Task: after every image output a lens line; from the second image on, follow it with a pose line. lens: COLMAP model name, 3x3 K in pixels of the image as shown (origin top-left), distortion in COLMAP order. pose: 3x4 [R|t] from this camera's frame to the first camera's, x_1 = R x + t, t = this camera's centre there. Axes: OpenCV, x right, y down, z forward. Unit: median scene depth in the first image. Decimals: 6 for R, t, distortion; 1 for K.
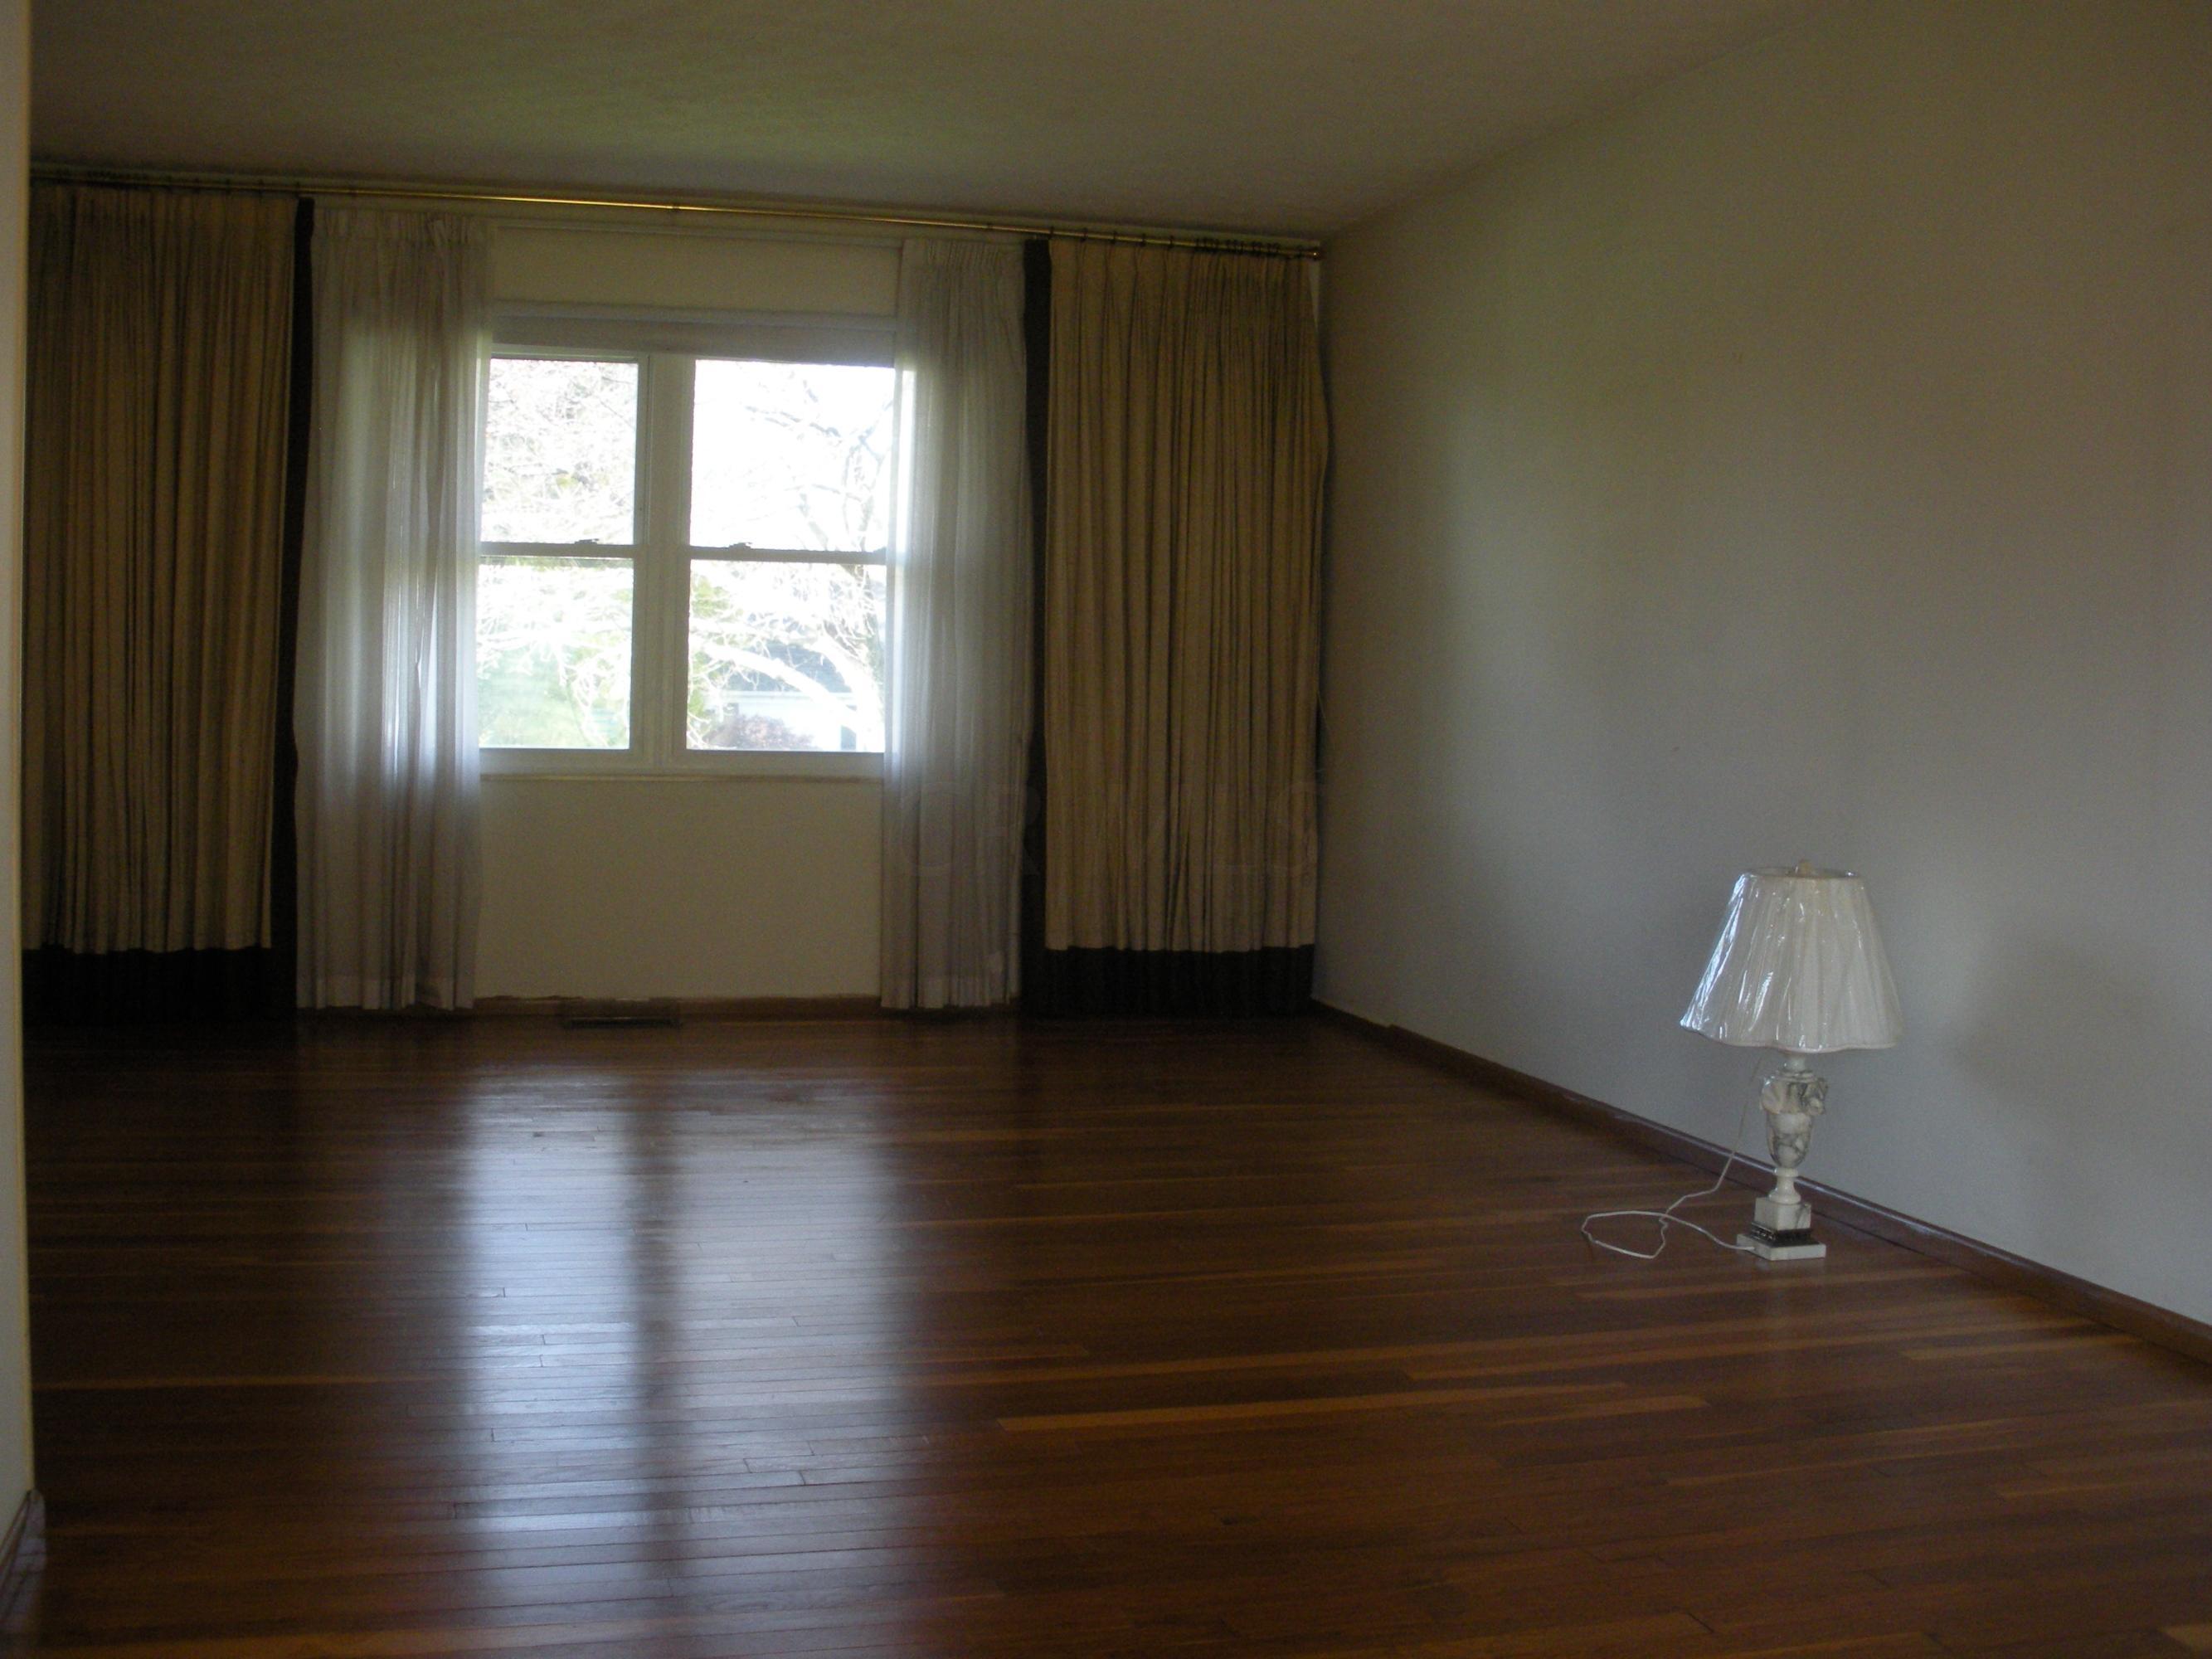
lens RADIAL K [[2430.3, 0, 1106.0], [0, 2430.3, 829.5], [0, 0, 1]] dist [-0.291275, 0.468106]
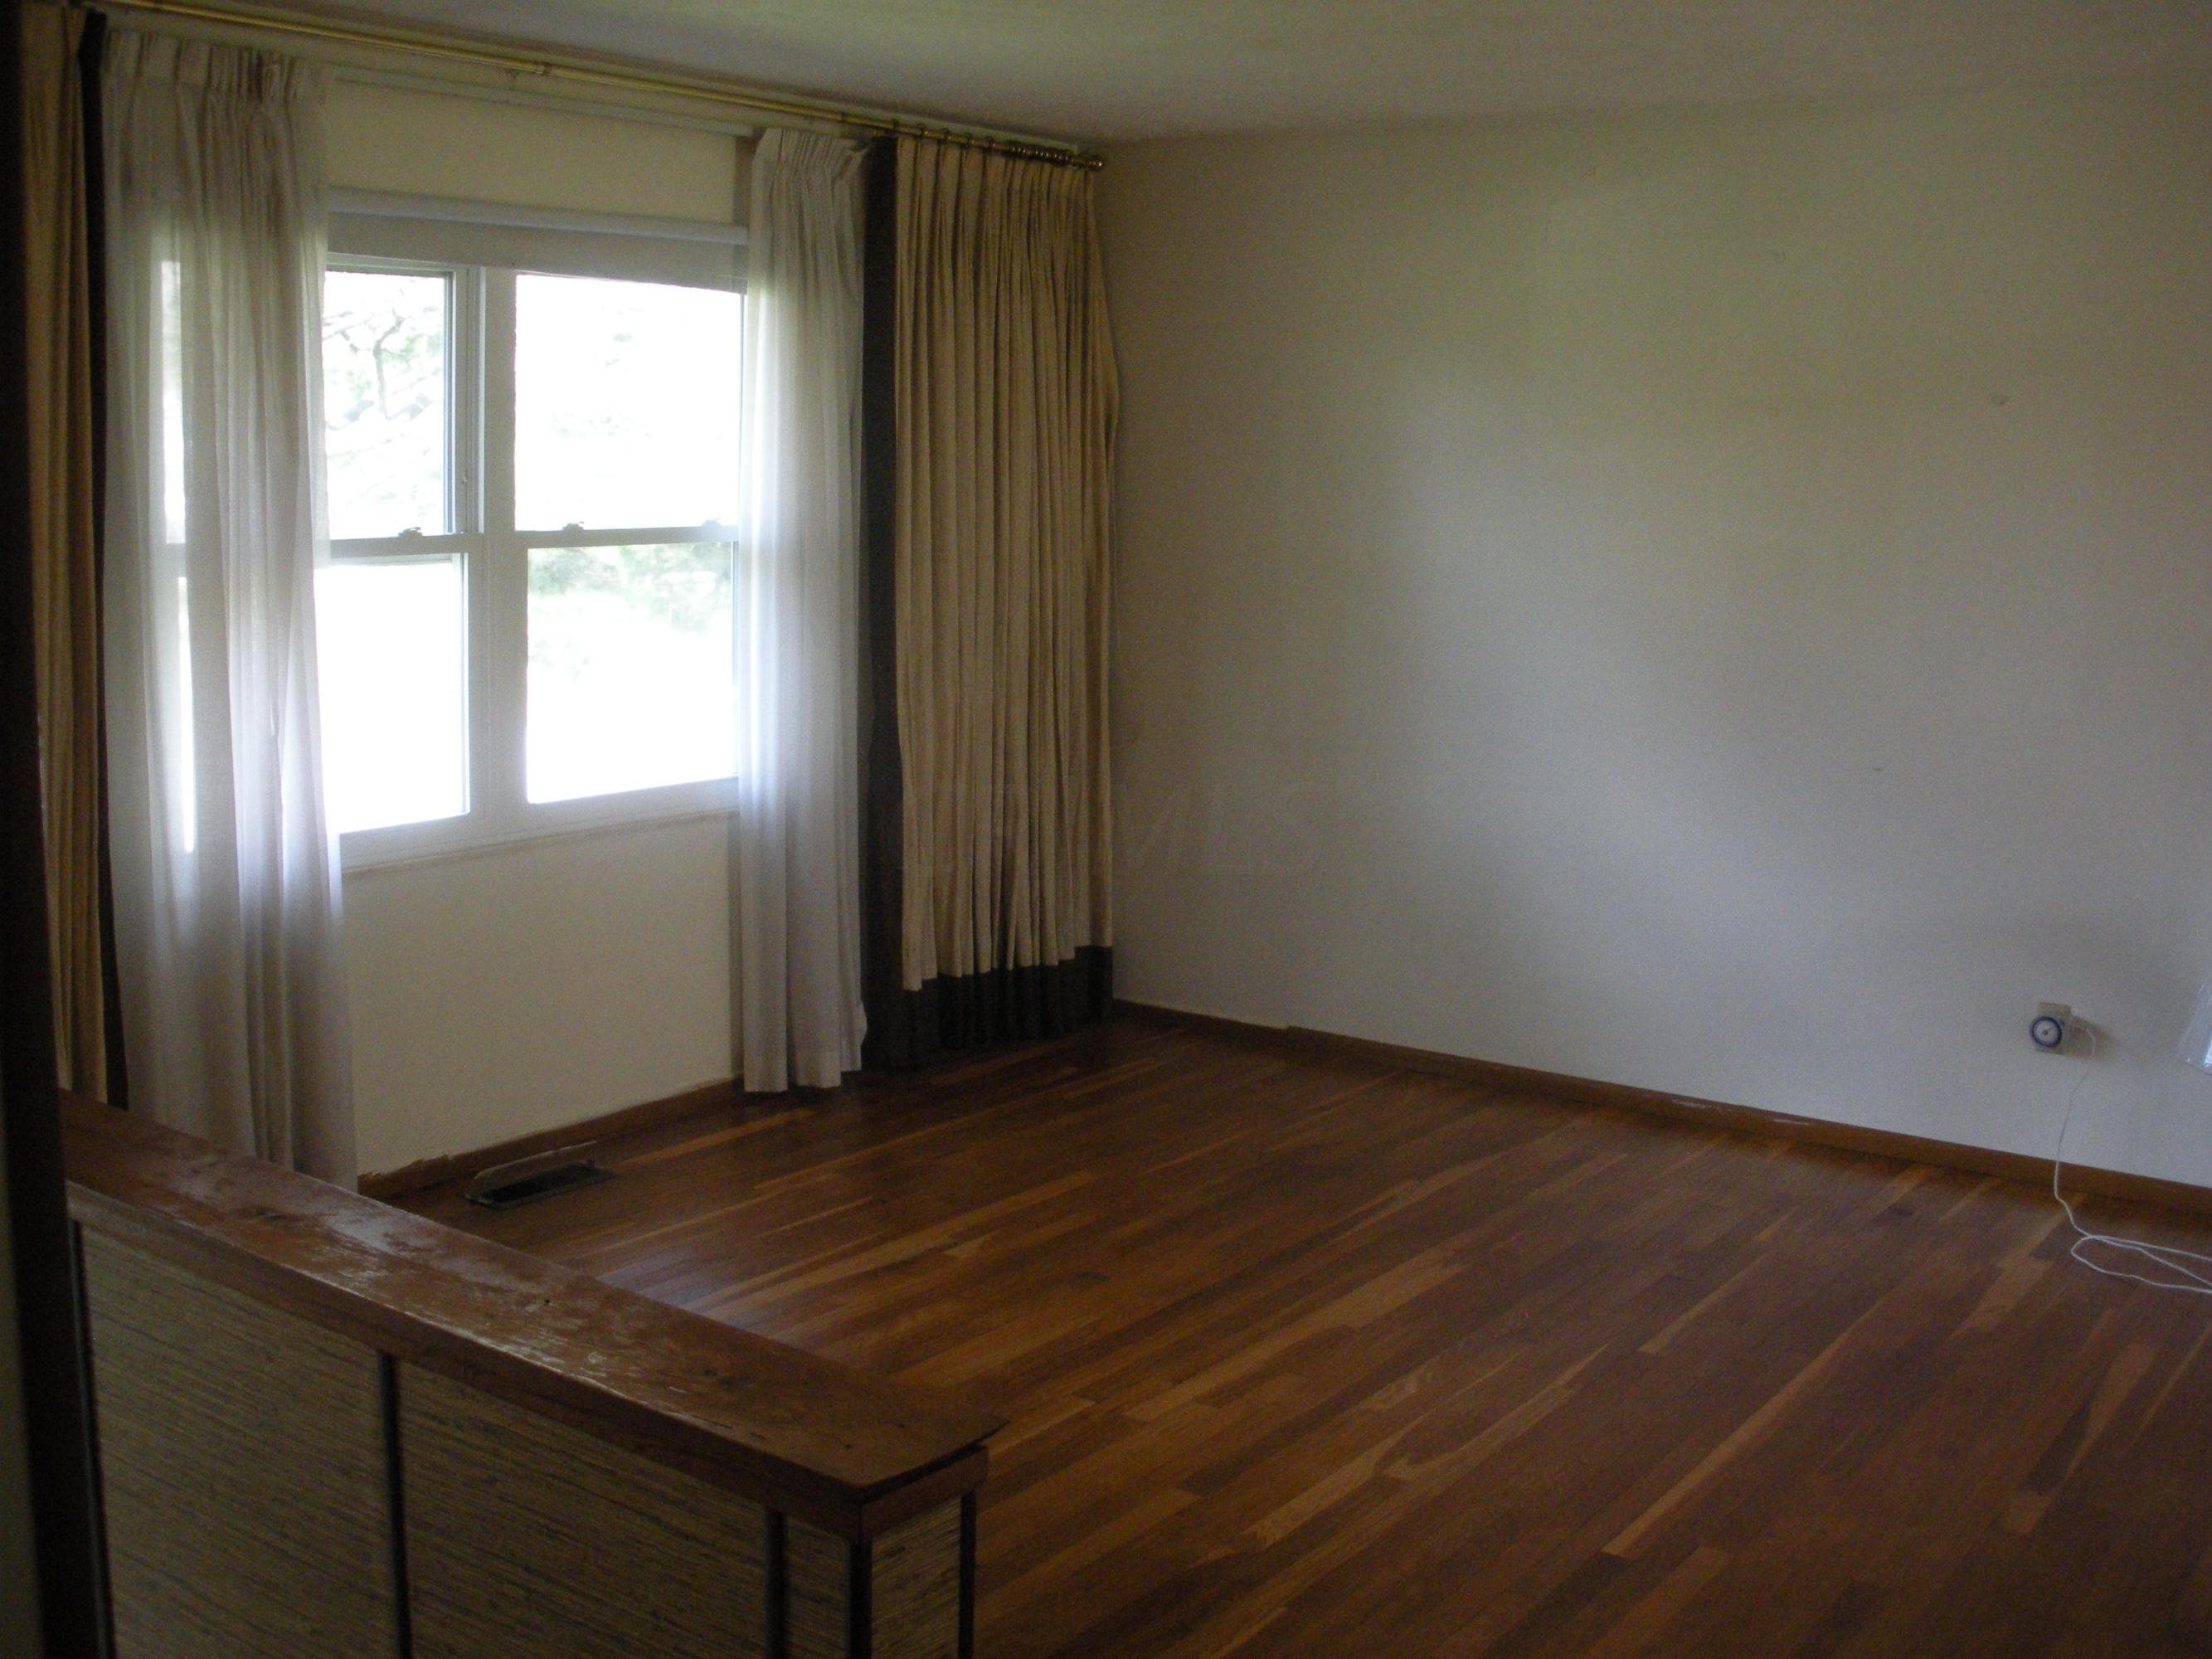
lens RADIAL K [[2430.3, 0, 1106.0], [0, 2430.3, 829.5], [0, 0, 1]] dist [-0.291275, 0.468106]
pose [[0.780191, -0.106460, 0.616415, -0.493371], [0.036999, 0.991540, 0.124418, -0.111381], [-0.624446, -0.074263, 0.777530, 0.310909]]
